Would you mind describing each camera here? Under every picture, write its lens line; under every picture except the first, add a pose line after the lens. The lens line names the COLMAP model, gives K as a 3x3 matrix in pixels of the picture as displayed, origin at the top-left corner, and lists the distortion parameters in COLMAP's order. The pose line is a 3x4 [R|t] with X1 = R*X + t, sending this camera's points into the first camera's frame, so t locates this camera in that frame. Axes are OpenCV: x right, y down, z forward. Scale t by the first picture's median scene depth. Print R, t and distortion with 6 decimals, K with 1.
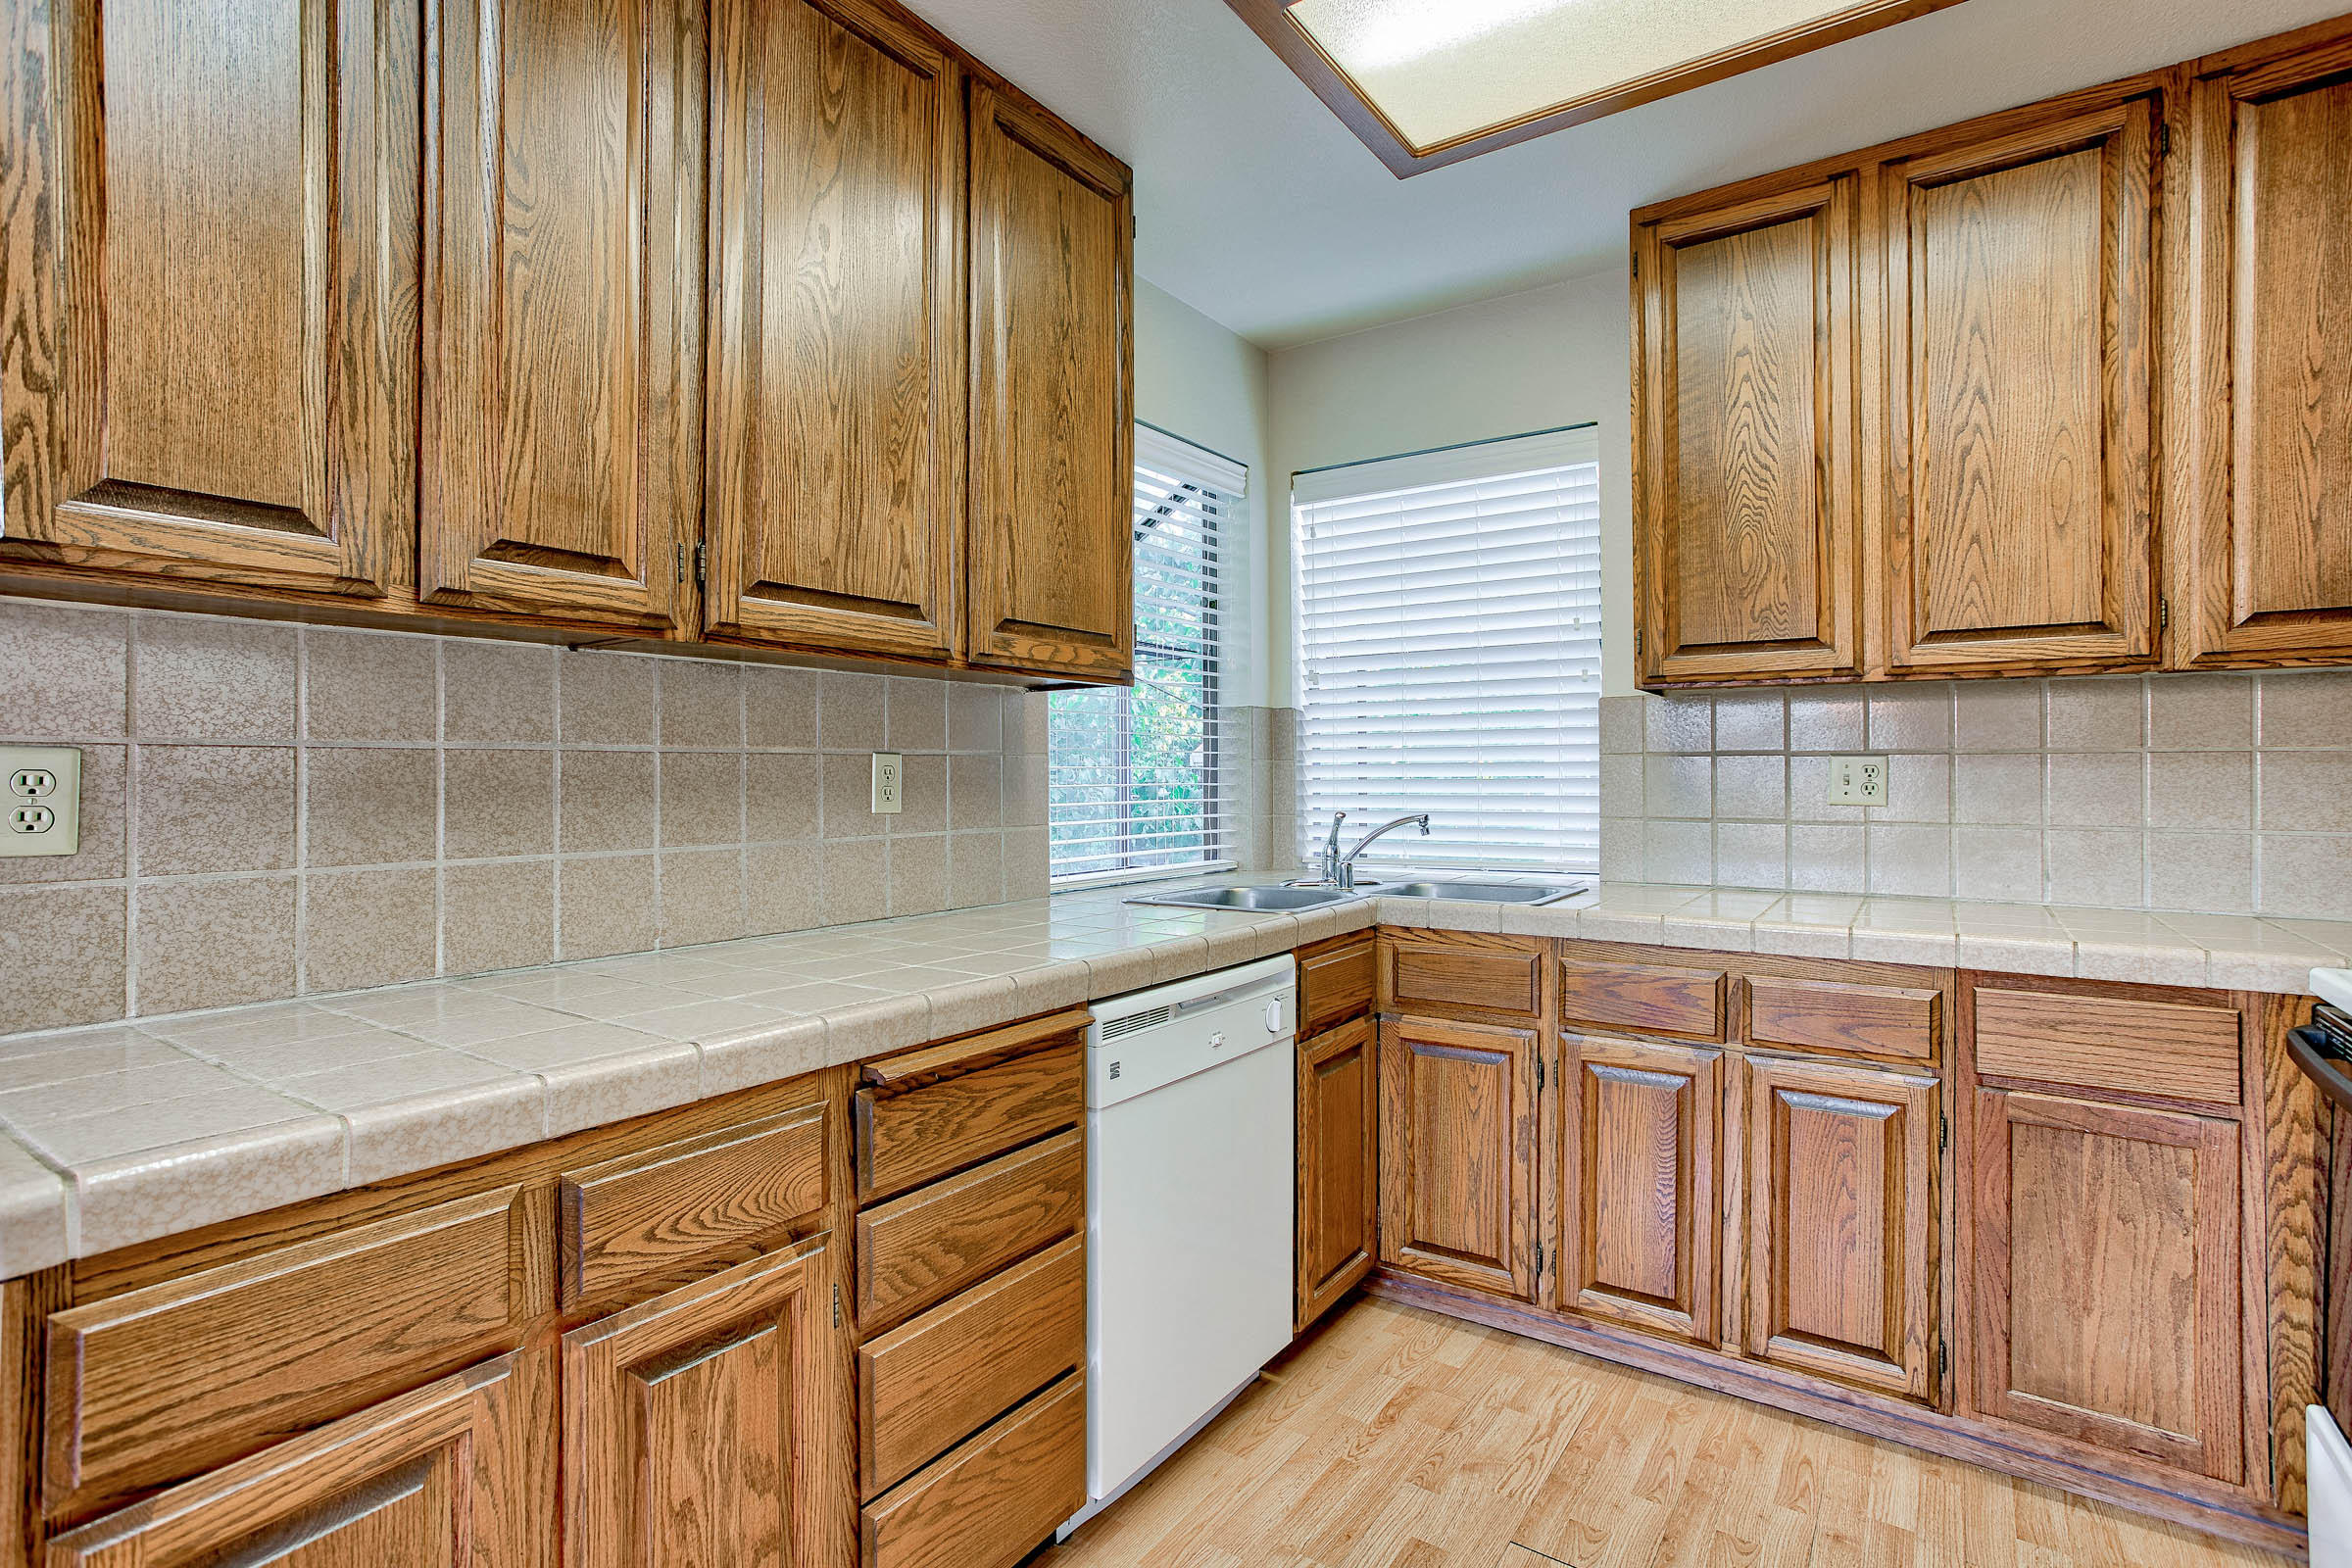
lens RADIAL K [[1137.0, 0, 1197.3], [0, 1137.0, 767.5], [0, 0, 1]] dist [-0.047894, 0.028540]
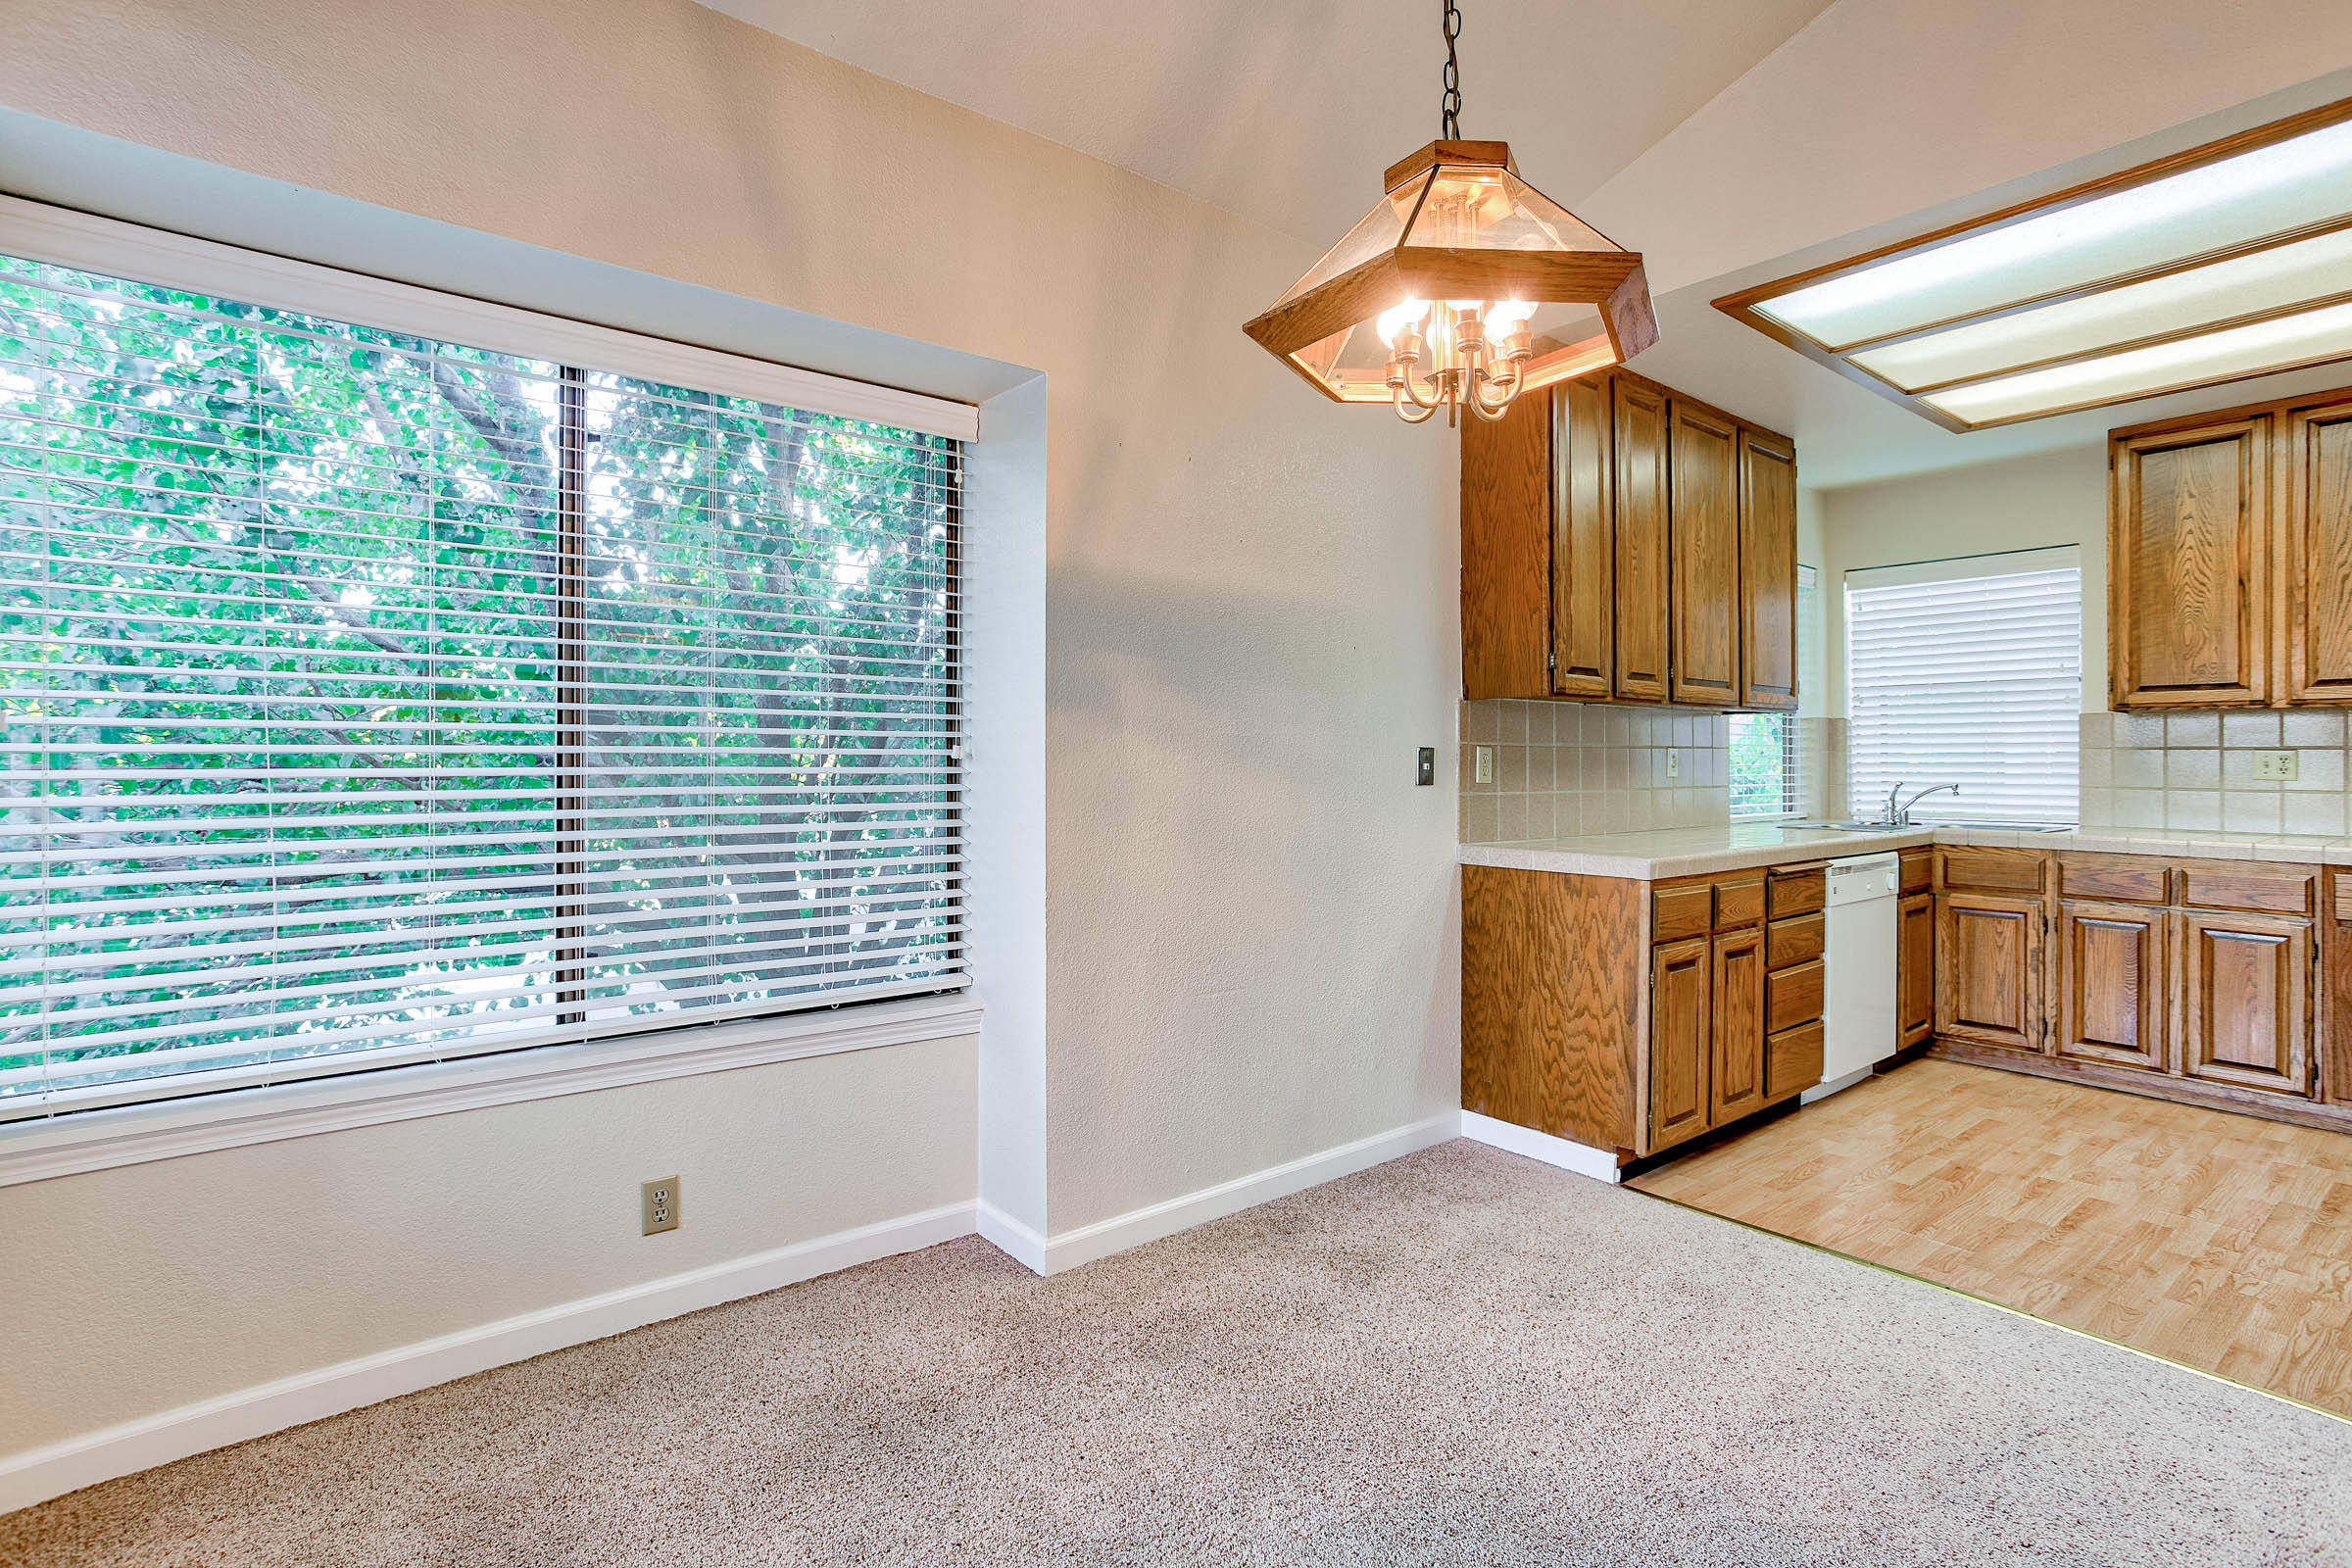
lens RADIAL K [[1123.3, 0, 1174.1], [0, 1123.3, 755.0], [0, 0, 1]] dist [-0.037221, 0.024134]
pose [[0.951189, 0.004008, -0.308583, -0.503186], [-0.003555, 0.999992, 0.002028, -0.000512], [0.308589, -0.000832, 0.951195, -1.180514]]
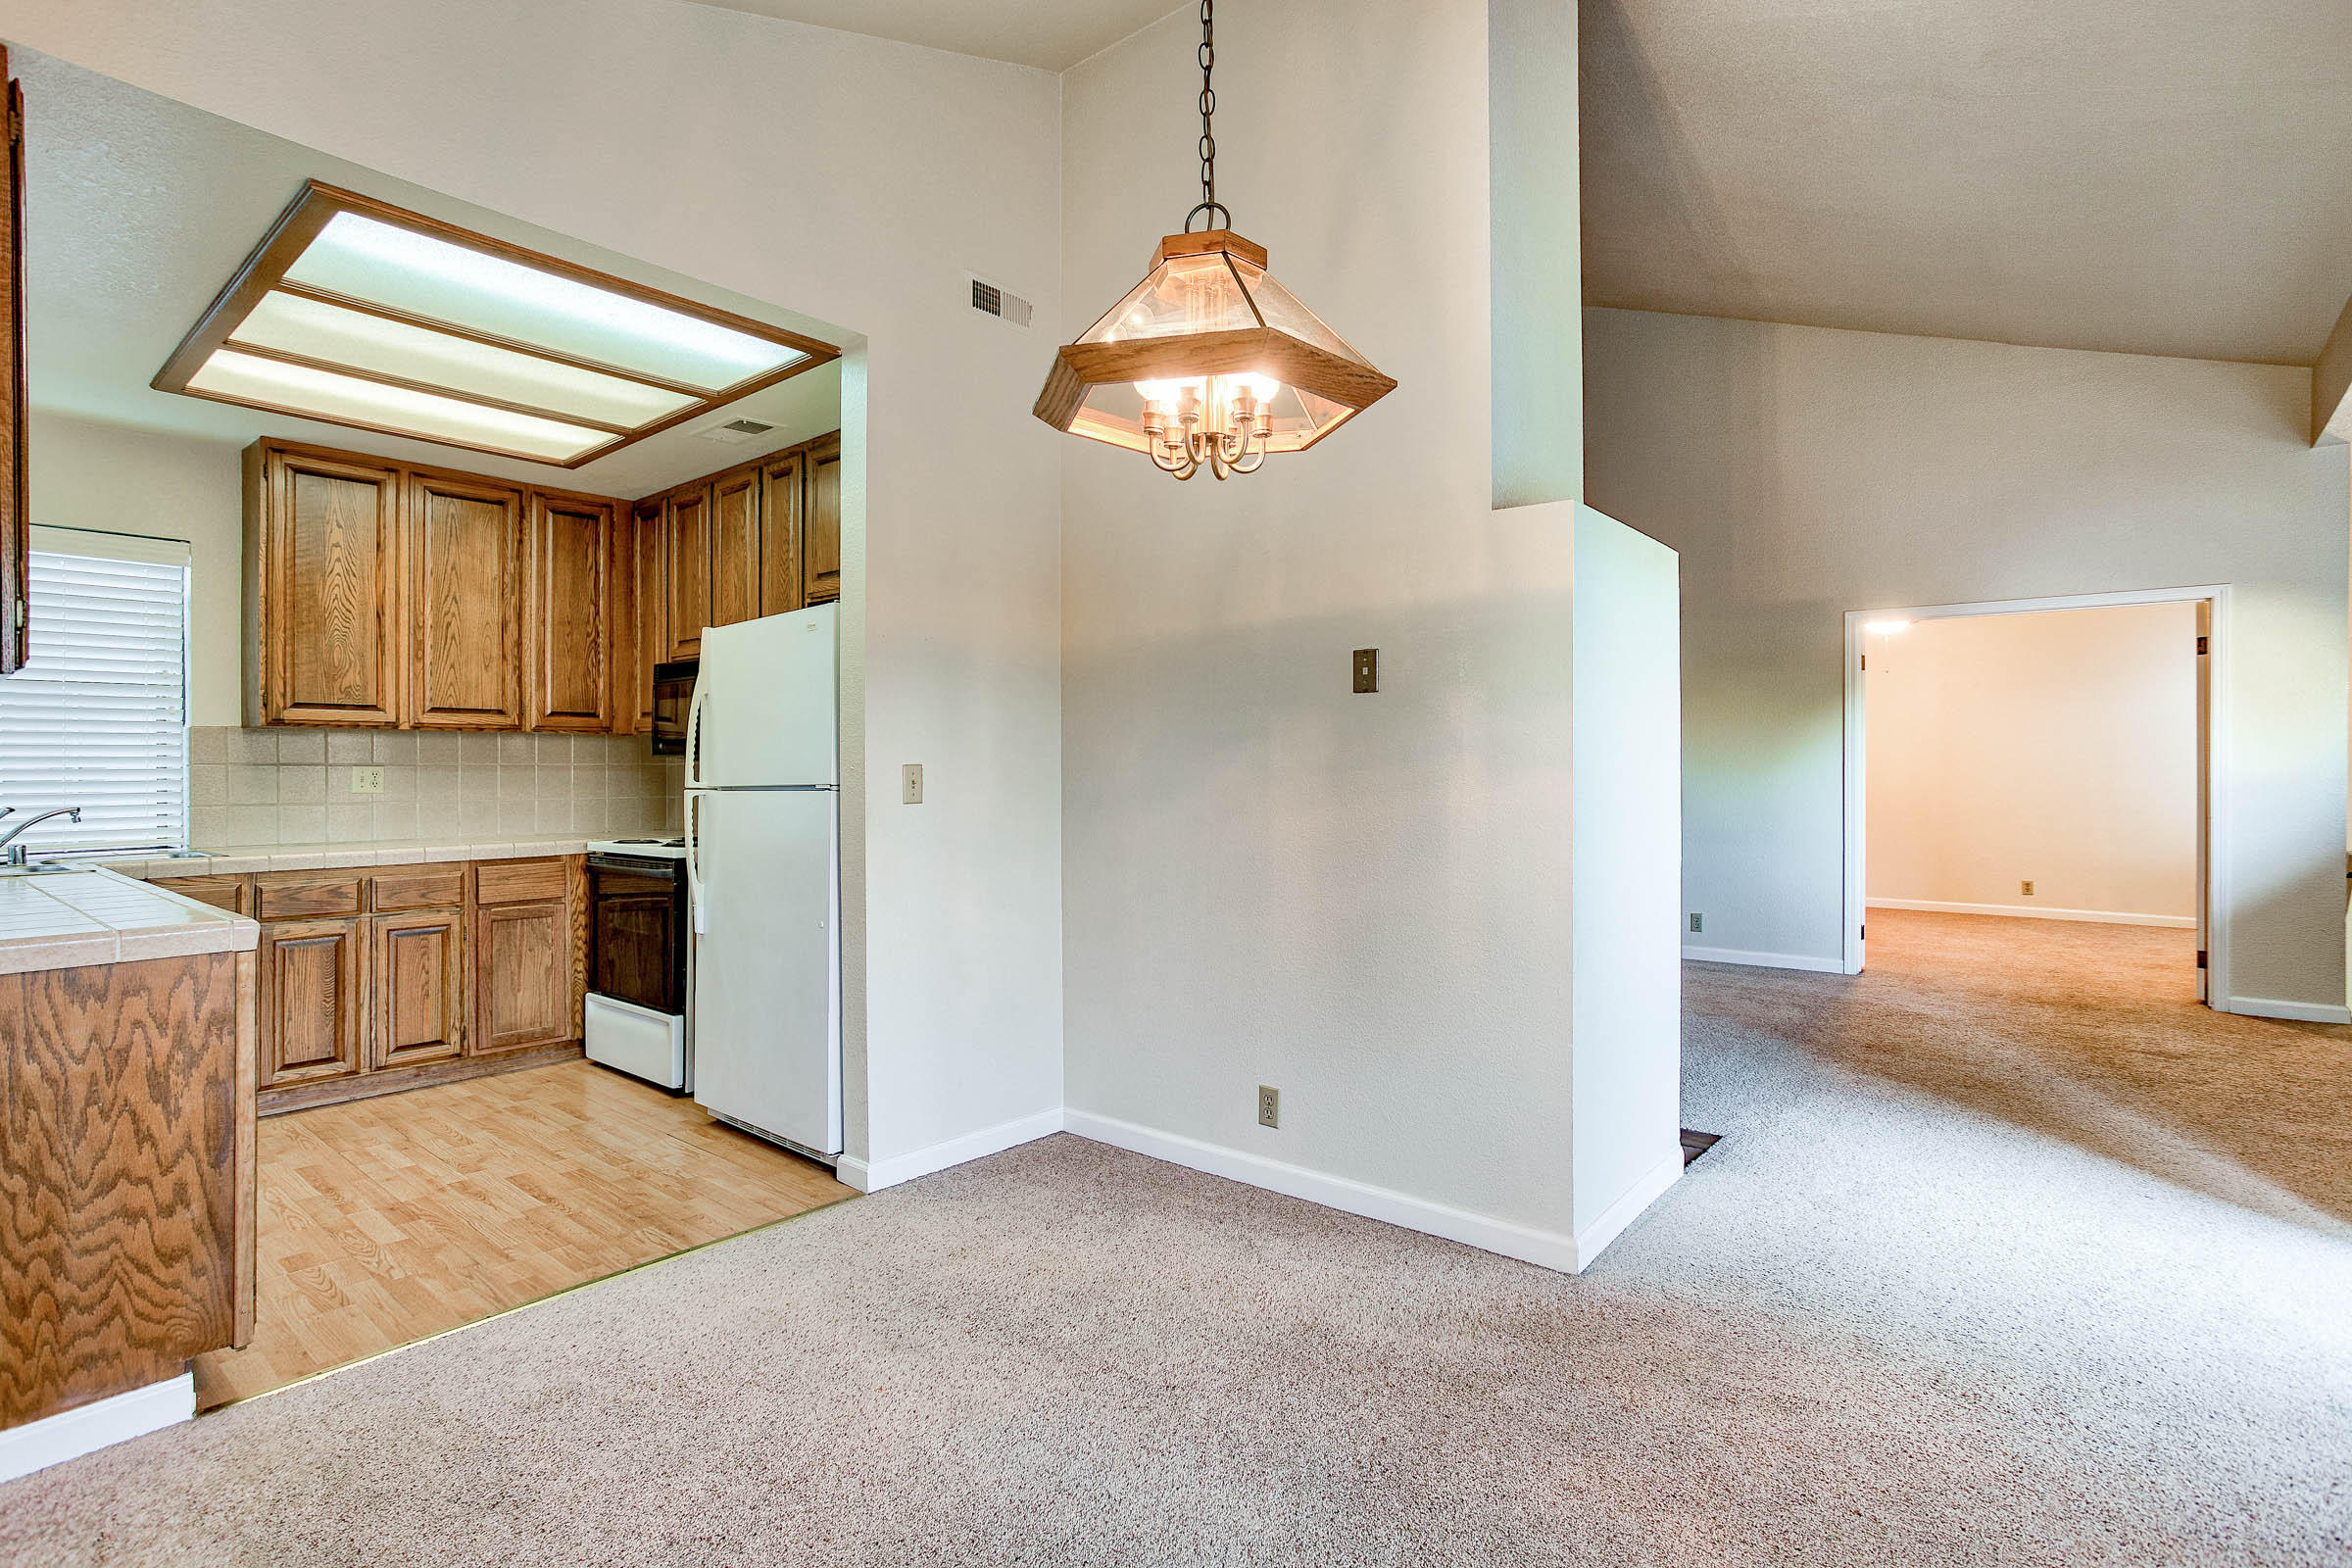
lens RADIAL K [[1194.4, 0, 1129.6], [0, 1194.4, 765.5], [0, 0, 1]] dist [-0.037847, 0.032970]
pose [[0.137803, 0.004284, 0.990450, -1.314787], [0.002324, 0.999986, -0.004648, 0.000160], [-0.990457, 0.002942, 0.137791, -0.575372]]
